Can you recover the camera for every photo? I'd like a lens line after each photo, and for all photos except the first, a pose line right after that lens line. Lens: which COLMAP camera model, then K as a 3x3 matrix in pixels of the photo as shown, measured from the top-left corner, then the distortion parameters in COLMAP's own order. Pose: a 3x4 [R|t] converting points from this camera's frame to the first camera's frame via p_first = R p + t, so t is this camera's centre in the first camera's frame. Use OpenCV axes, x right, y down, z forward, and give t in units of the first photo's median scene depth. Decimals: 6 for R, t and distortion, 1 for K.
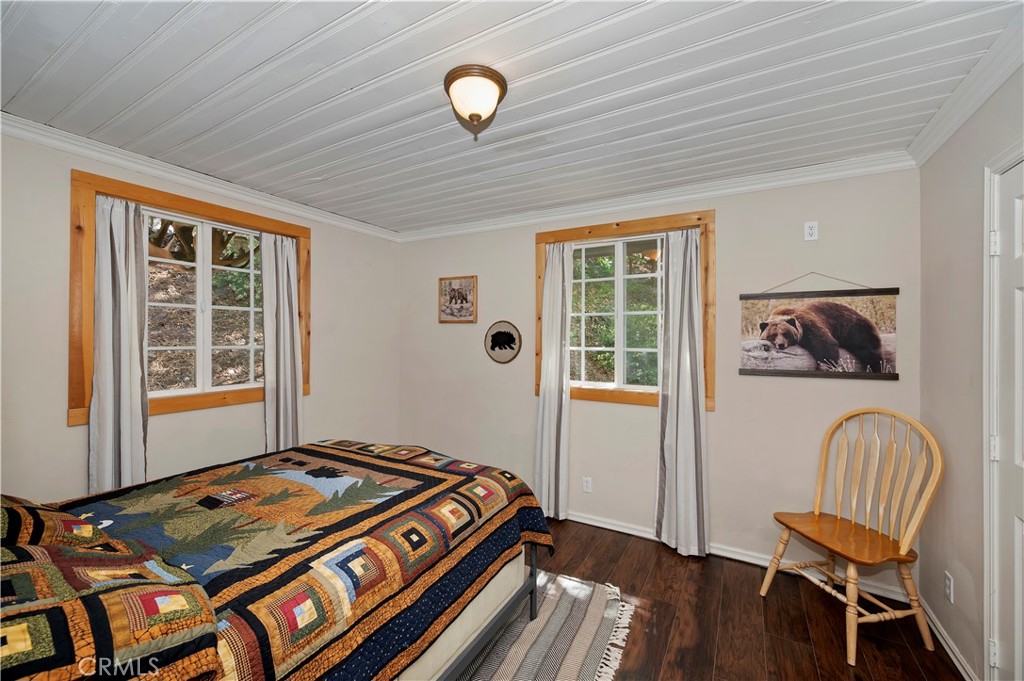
lens RADIAL K [[407.5, 0, 511.0], [0, 407.5, 336.1], [0, 0, 1]] dist [0.000031, -0.000365]
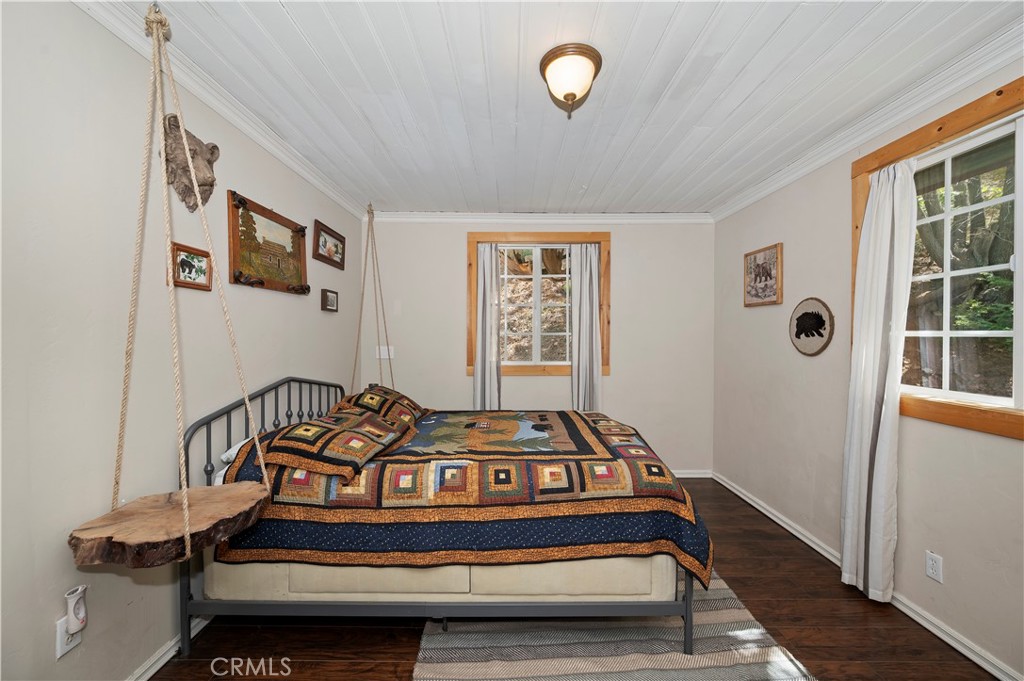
lens RADIAL K [[404.6, 0, 512.0], [0, 404.6, 340.5], [0, 0, 1]] dist [-0.000573, 0.000033]
pose [[0.501112, 0.005283, -0.865367, 0.387878], [0.004301, 0.999954, 0.008595, 0.034825], [0.865372, -0.008029, 0.501066, 0.193248]]
